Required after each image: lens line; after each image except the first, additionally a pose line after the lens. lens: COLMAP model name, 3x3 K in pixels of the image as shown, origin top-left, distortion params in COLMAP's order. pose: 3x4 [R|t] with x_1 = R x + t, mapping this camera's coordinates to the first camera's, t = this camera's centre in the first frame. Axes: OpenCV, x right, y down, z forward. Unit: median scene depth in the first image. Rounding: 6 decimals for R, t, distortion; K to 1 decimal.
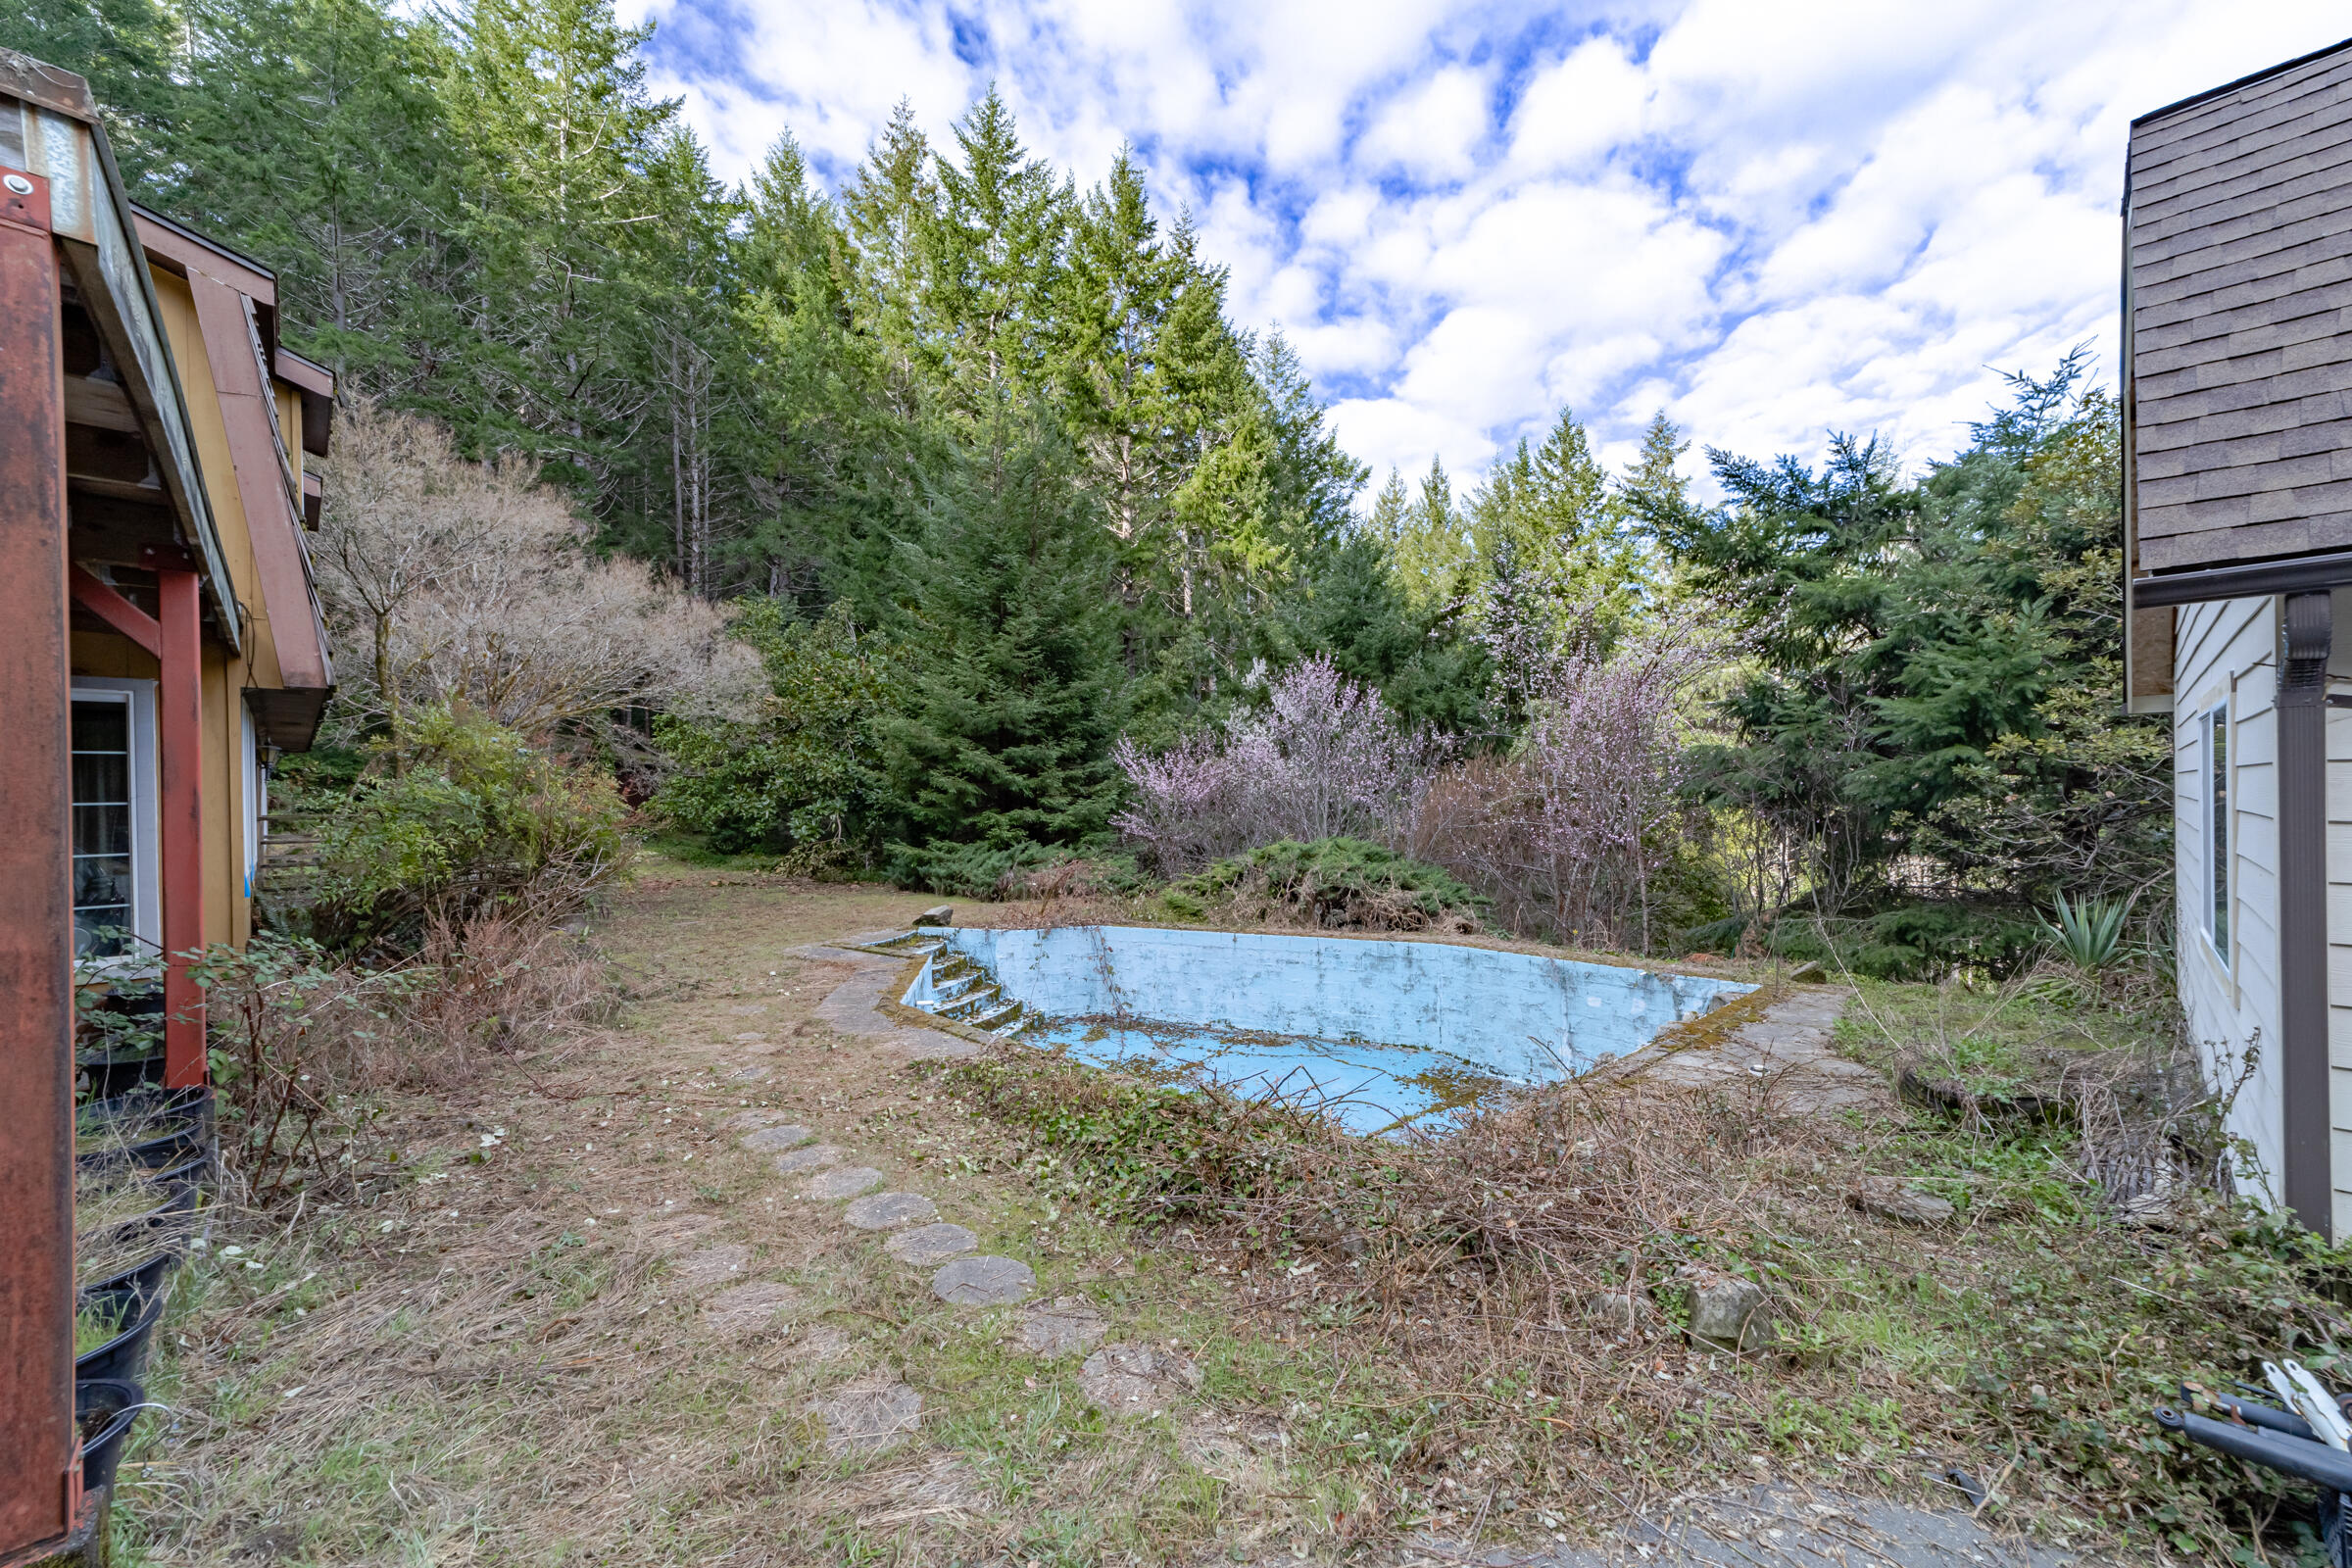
lens RADIAL K [[913.2, 0, 1176.0], [0, 913.2, 784.0], [0, 0, 1]] dist [-0.000113, 0.007118]
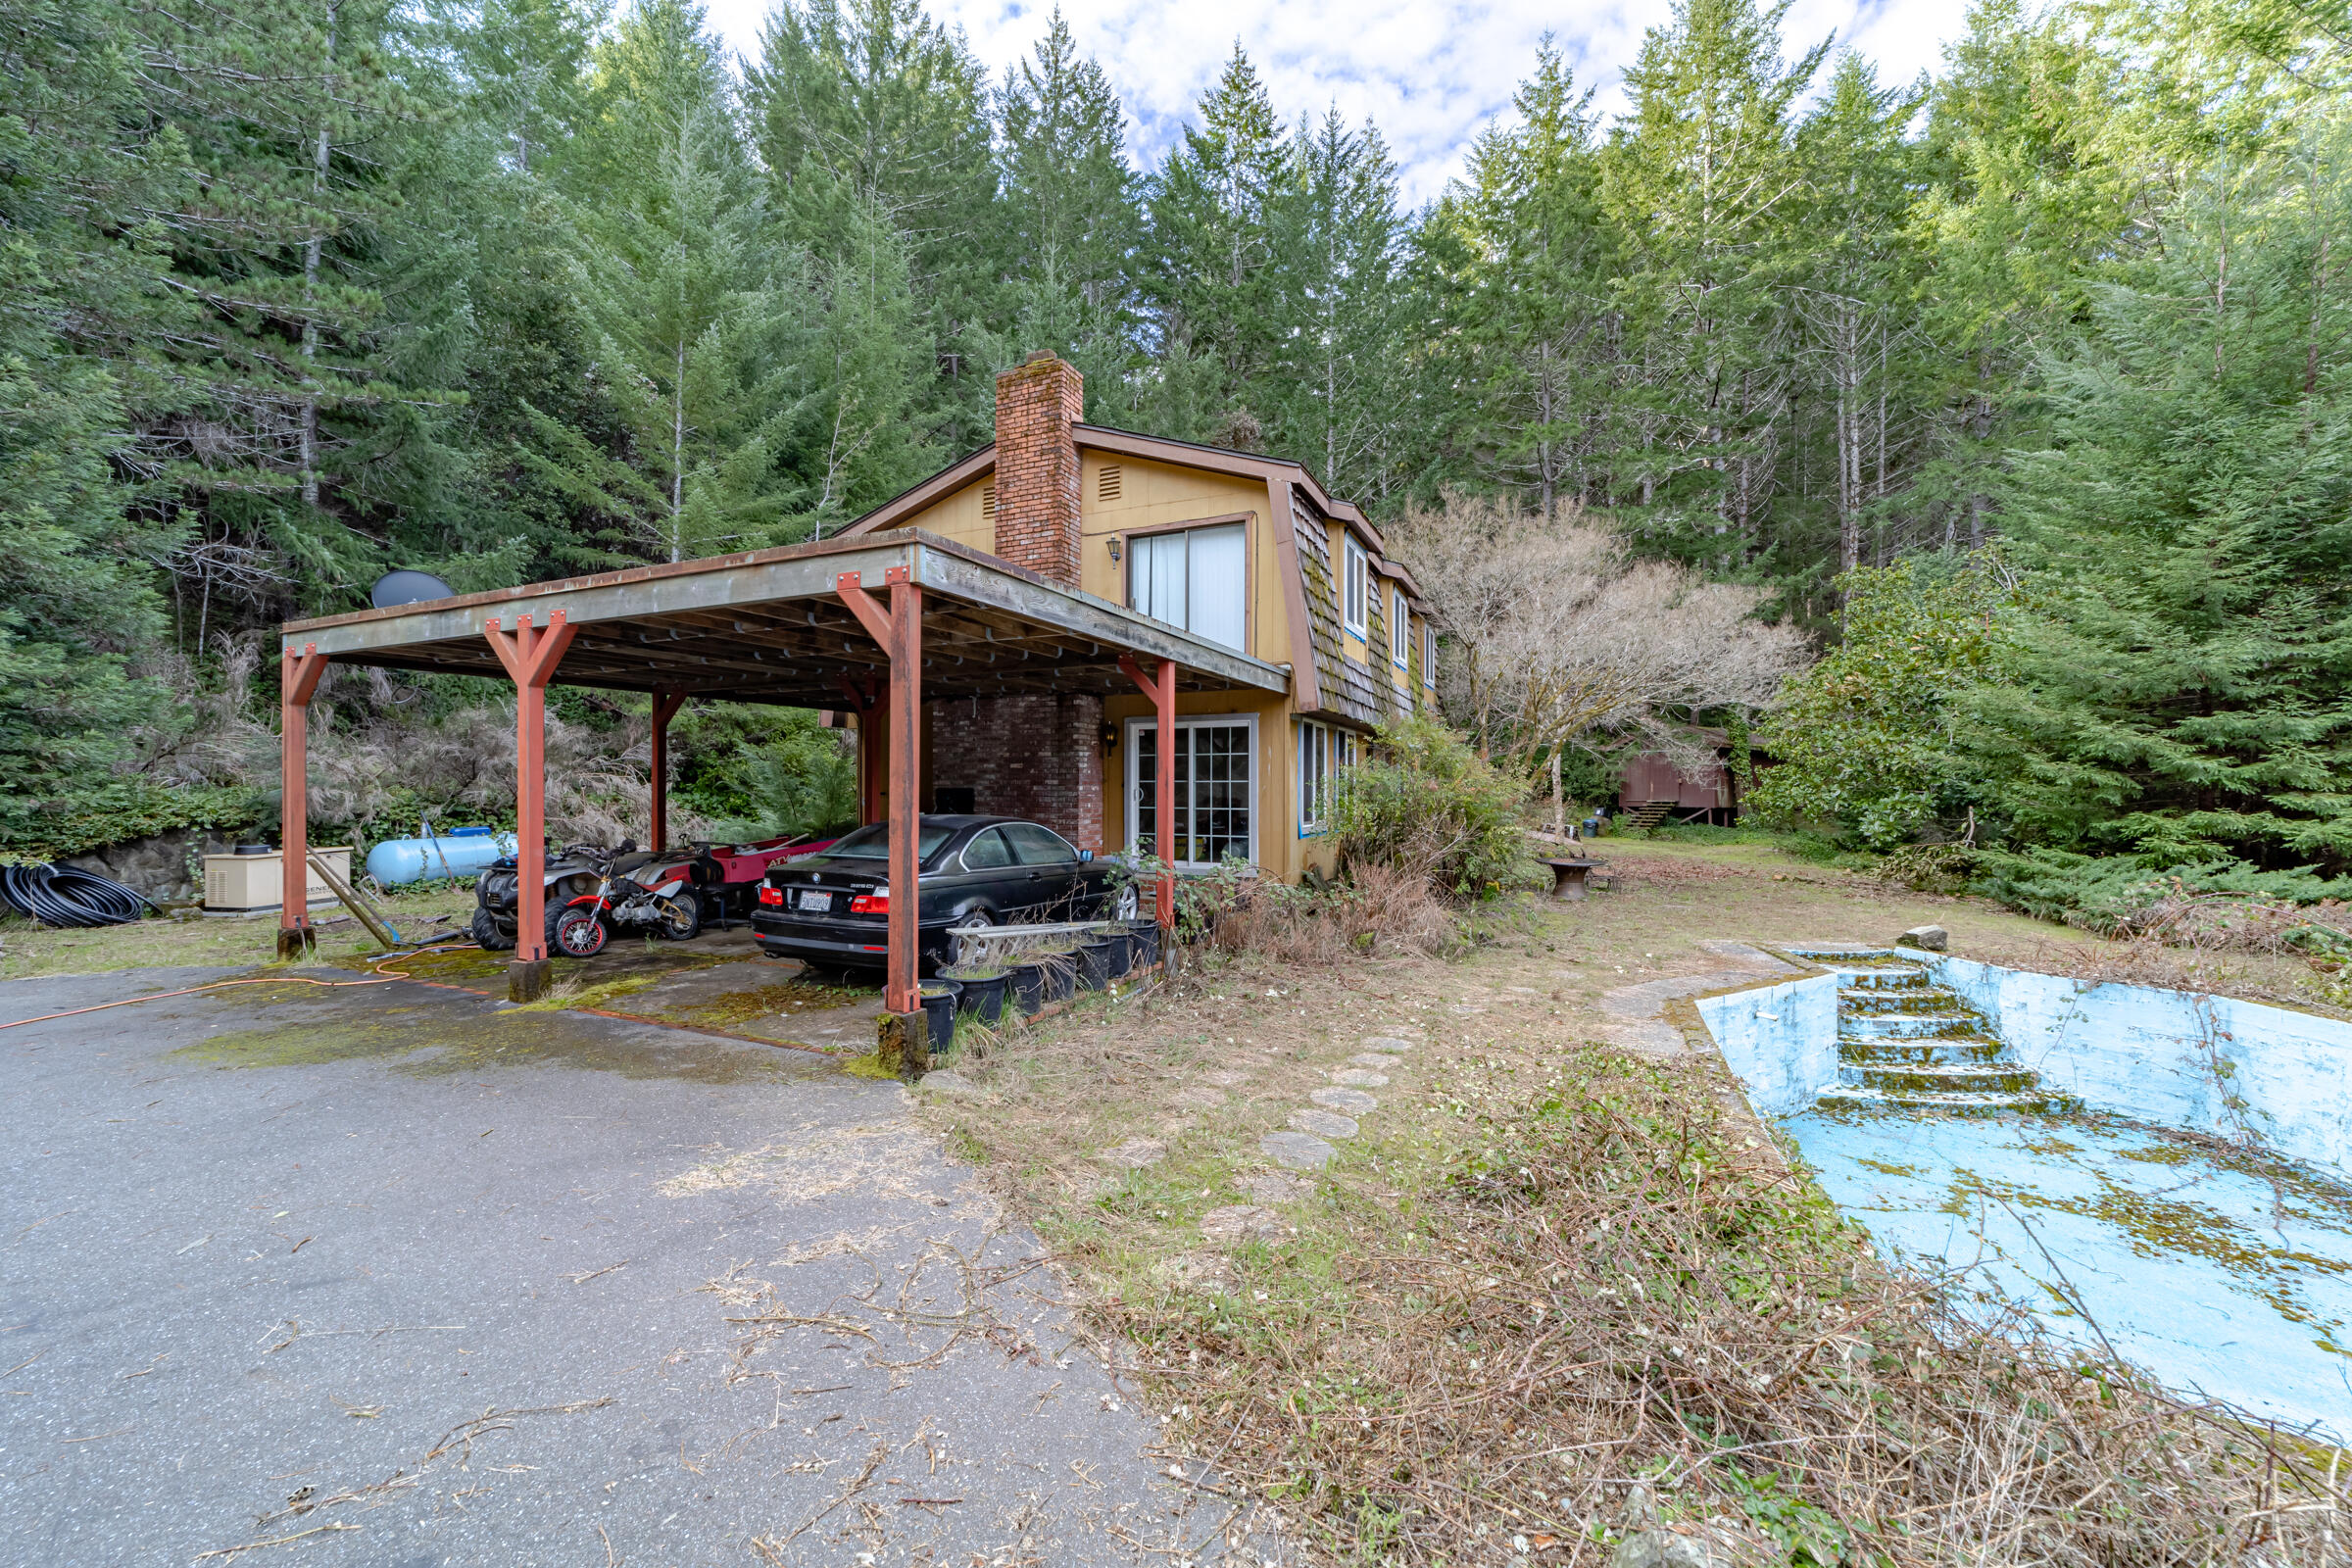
lens RADIAL K [[913.2, 0, 1176.0], [0, 913.2, 784.0], [0, 0, 1]] dist [-0.000113, 0.007118]
pose [[0.364719, 0.014167, -0.931010, 0.176425], [-0.002872, 0.999897, 0.014090, 0.000726], [0.931113, -0.002465, 0.364722, 0.068808]]
